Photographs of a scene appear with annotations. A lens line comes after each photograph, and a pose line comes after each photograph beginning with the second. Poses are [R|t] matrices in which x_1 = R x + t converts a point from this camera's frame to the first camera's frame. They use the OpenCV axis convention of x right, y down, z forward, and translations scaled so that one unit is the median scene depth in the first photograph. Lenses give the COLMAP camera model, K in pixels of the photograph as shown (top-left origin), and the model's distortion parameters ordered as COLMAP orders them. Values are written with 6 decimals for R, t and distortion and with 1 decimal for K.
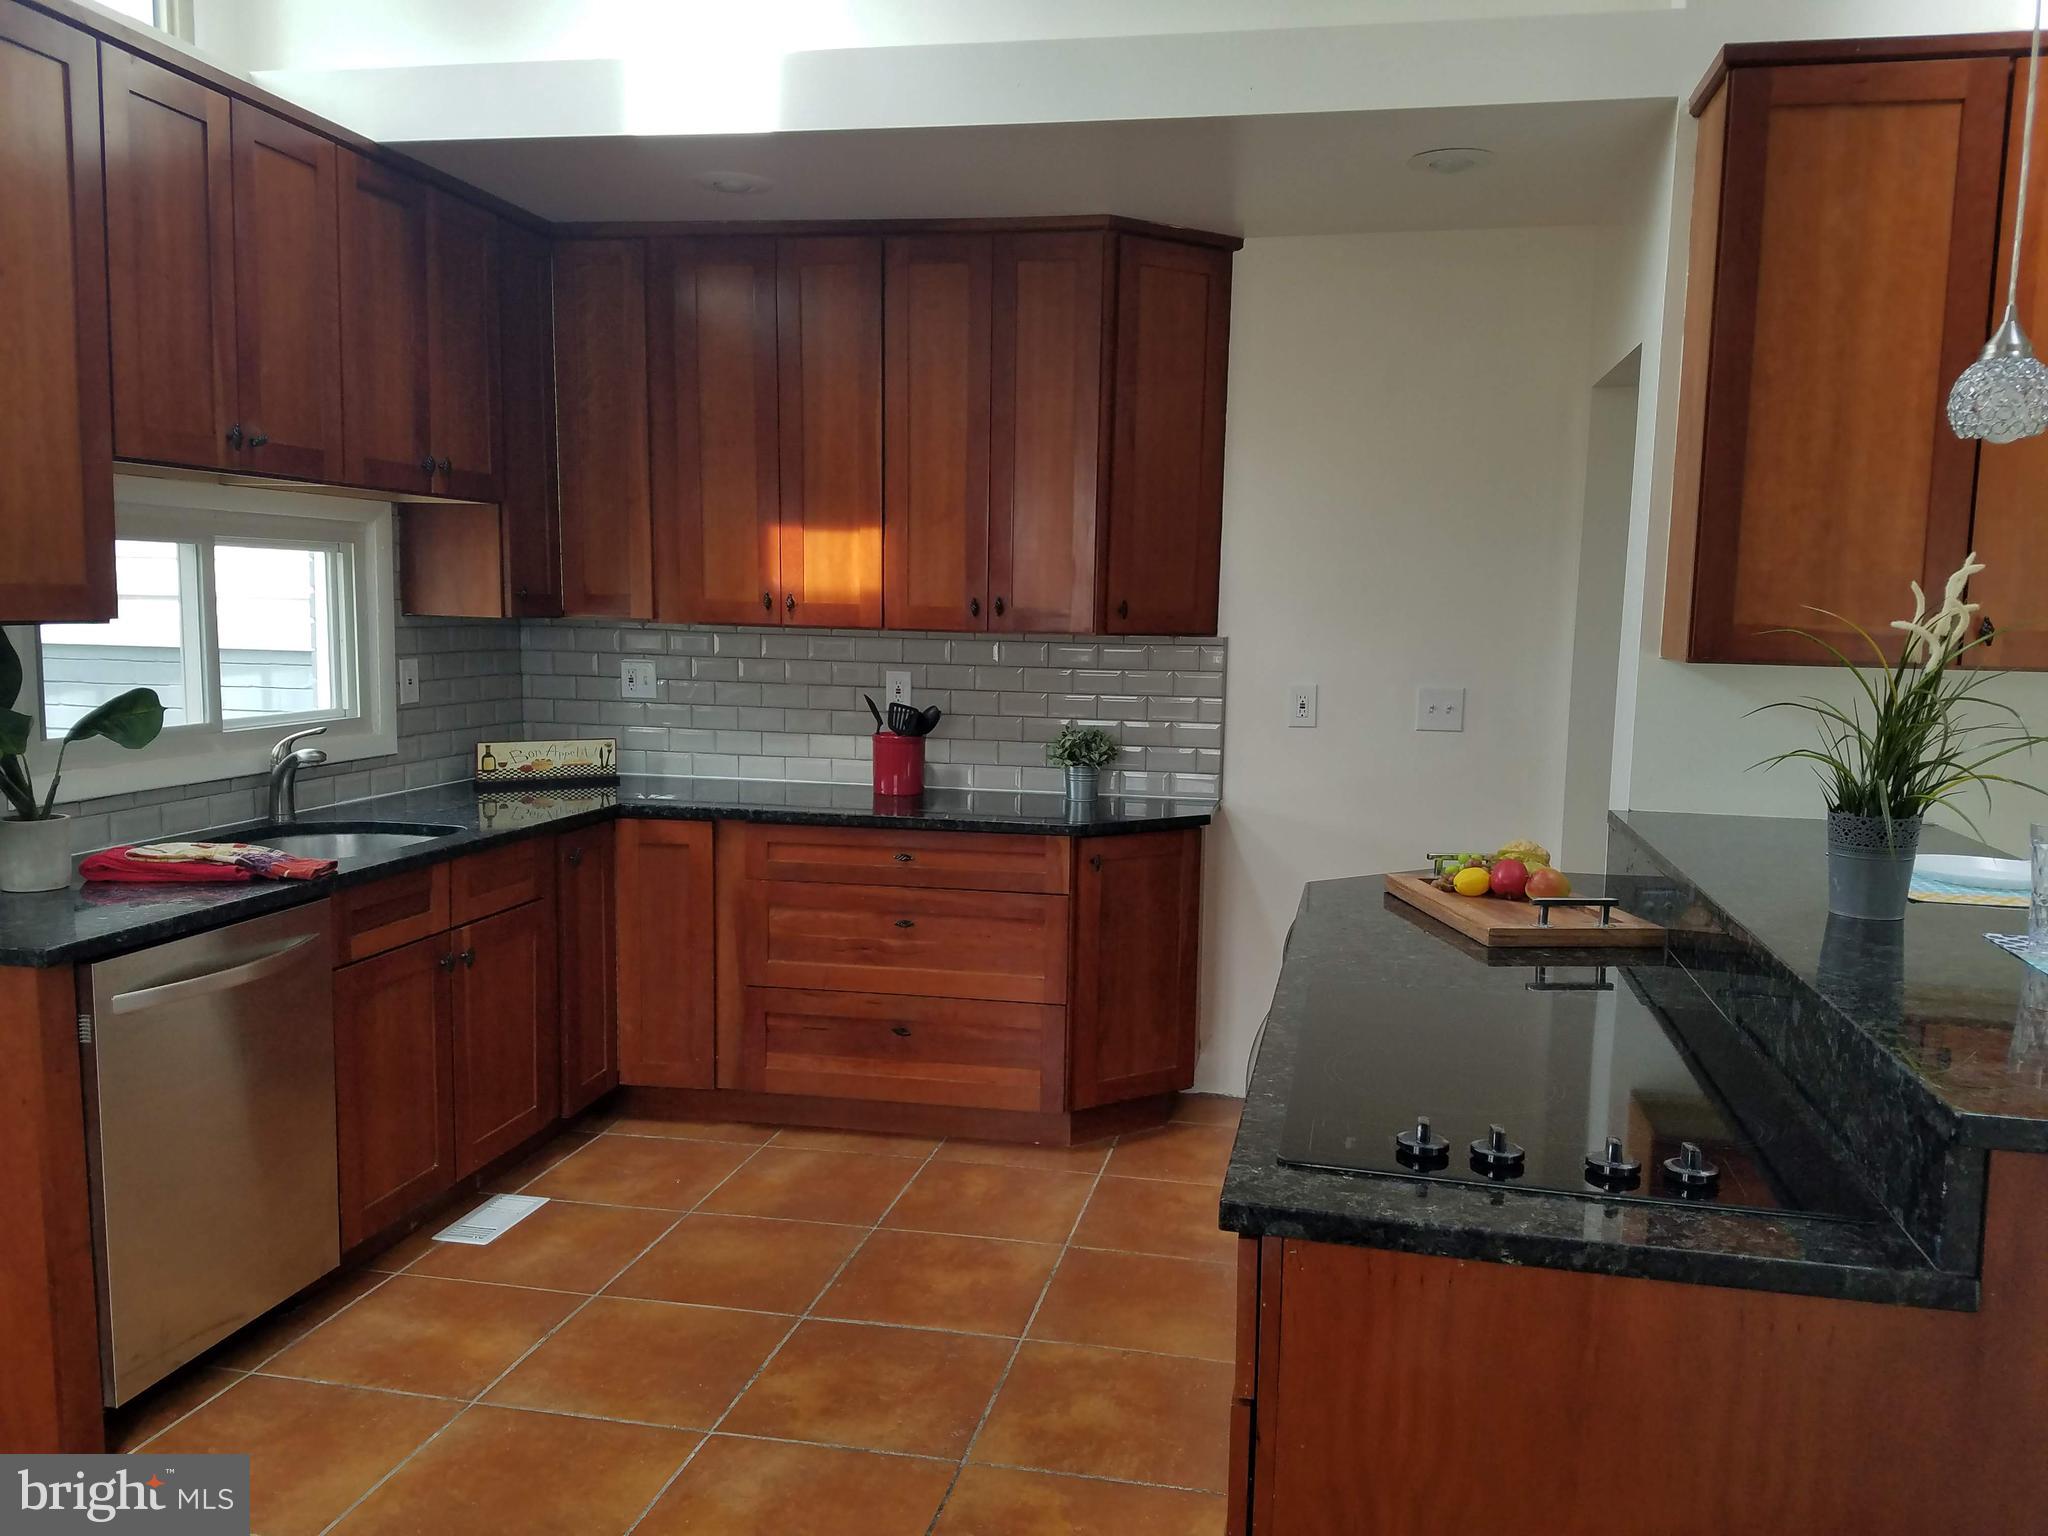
lens RADIAL K [[1581.7, 0, 1027.5], [0, 1581.7, 766.0], [0, 0, 1]] dist [0.117094, -0.148891]
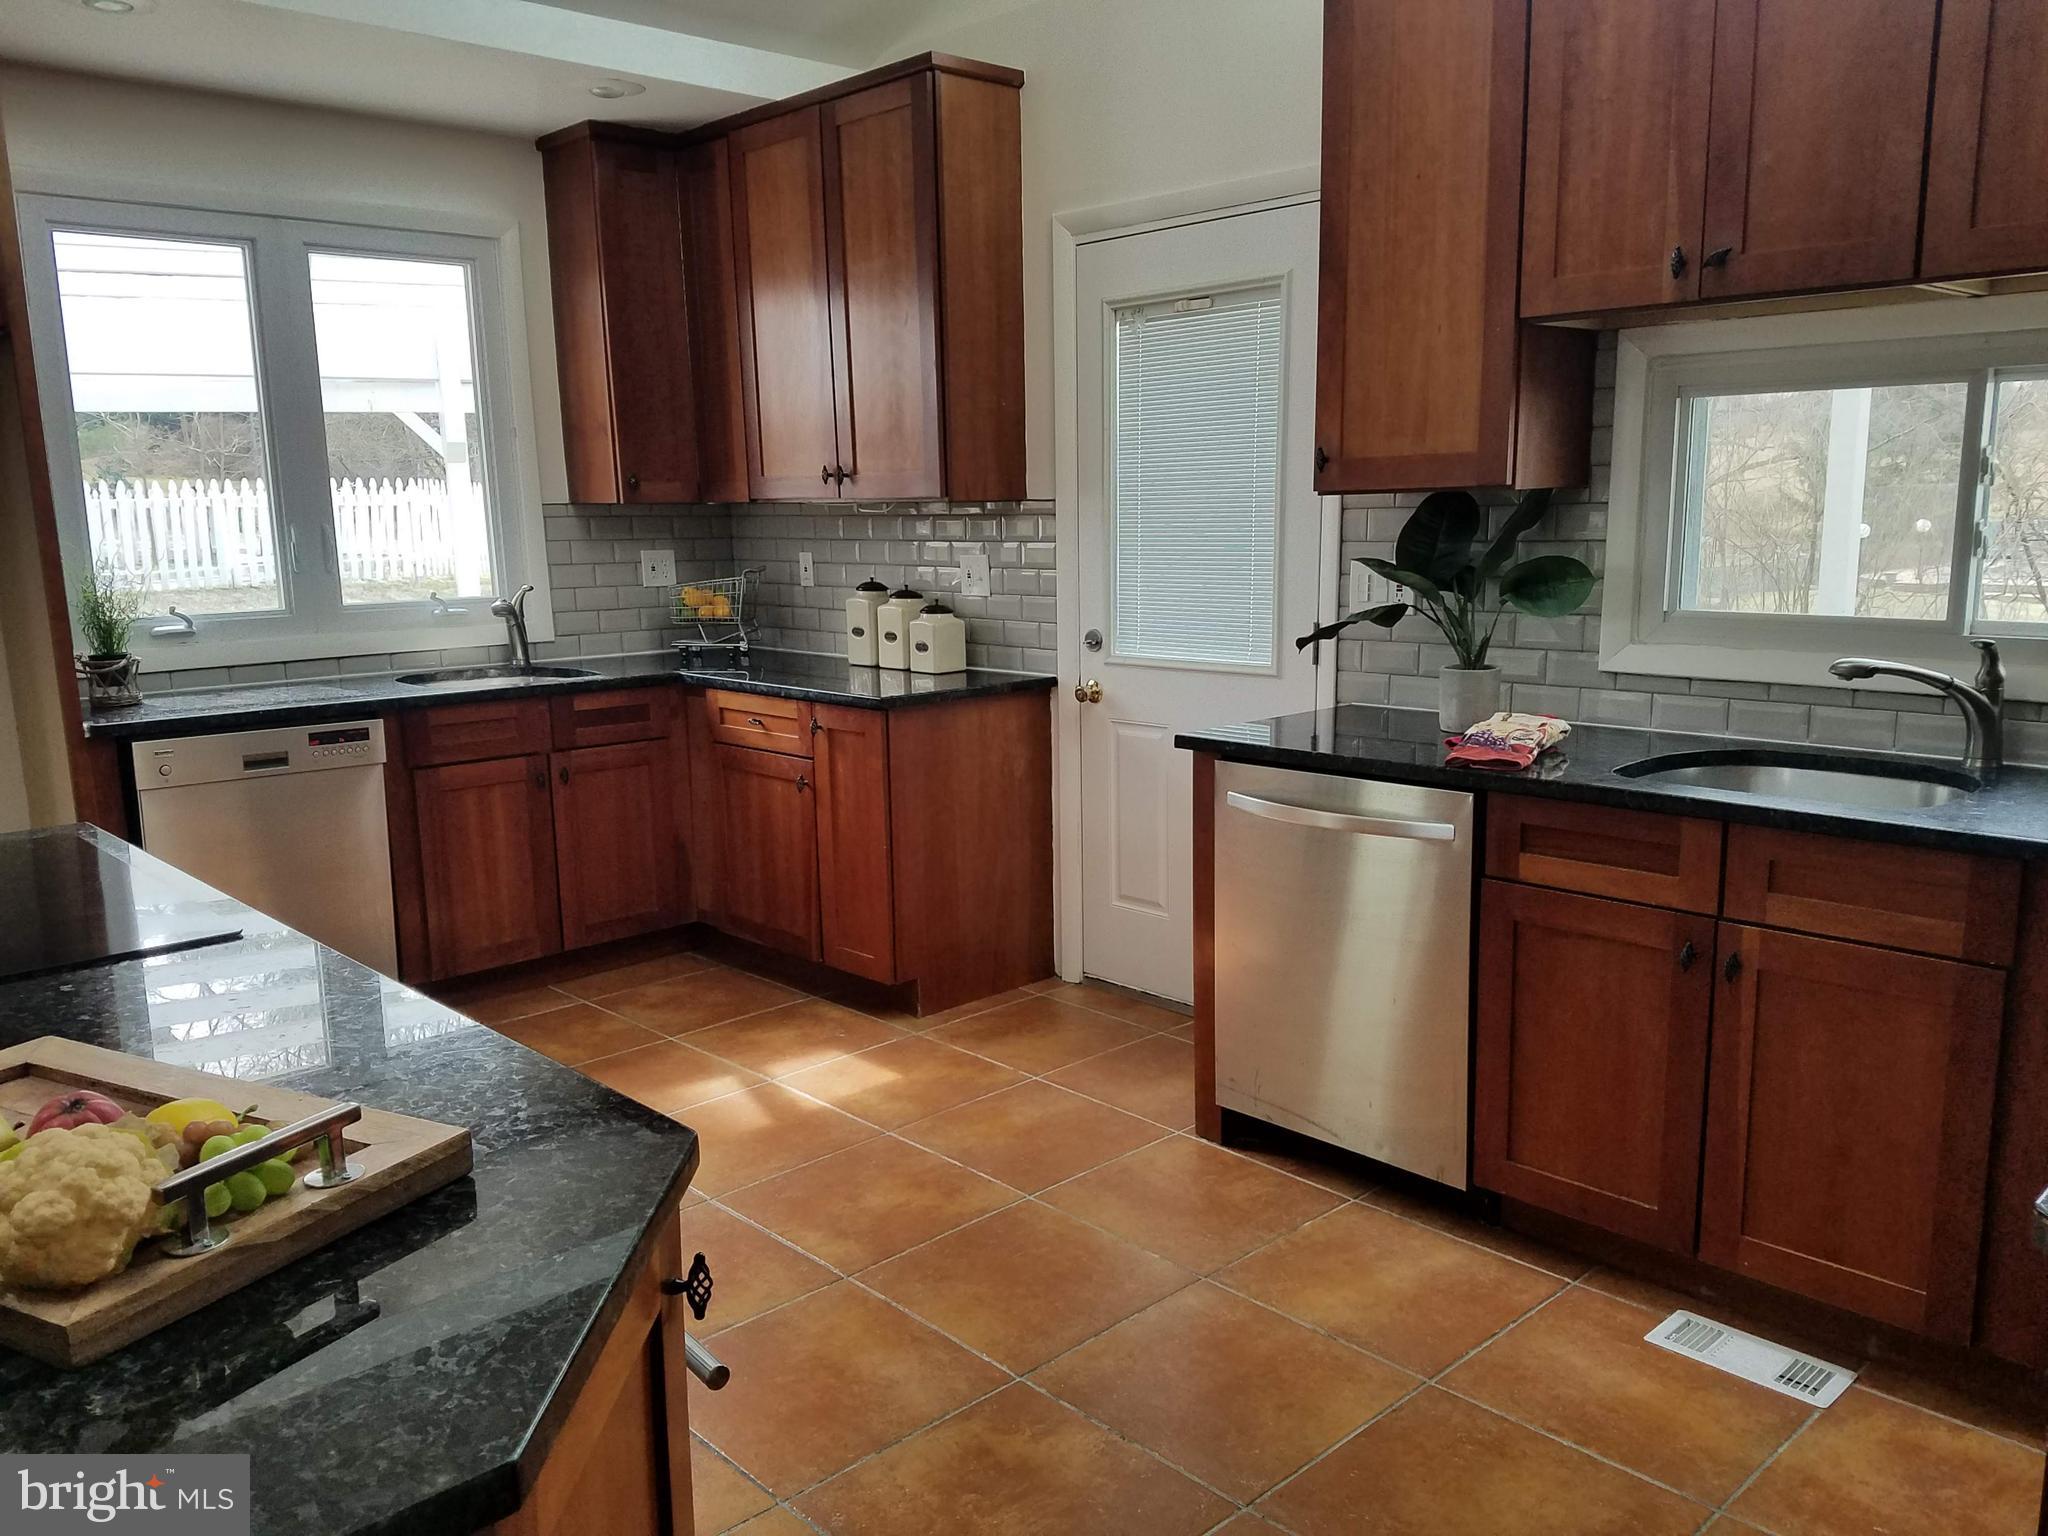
lens RADIAL K [[1581.7, 0, 1028.9], [0, 1581.7, 788.4], [0, 0, 1]] dist [0.117094, -0.148891]
pose [[-0.555776, 0.139181, -0.819599, 0.411650], [-0.080186, 0.972314, 0.219489, -0.091496], [0.827456, 0.187707, -0.529228, 1.175319]]
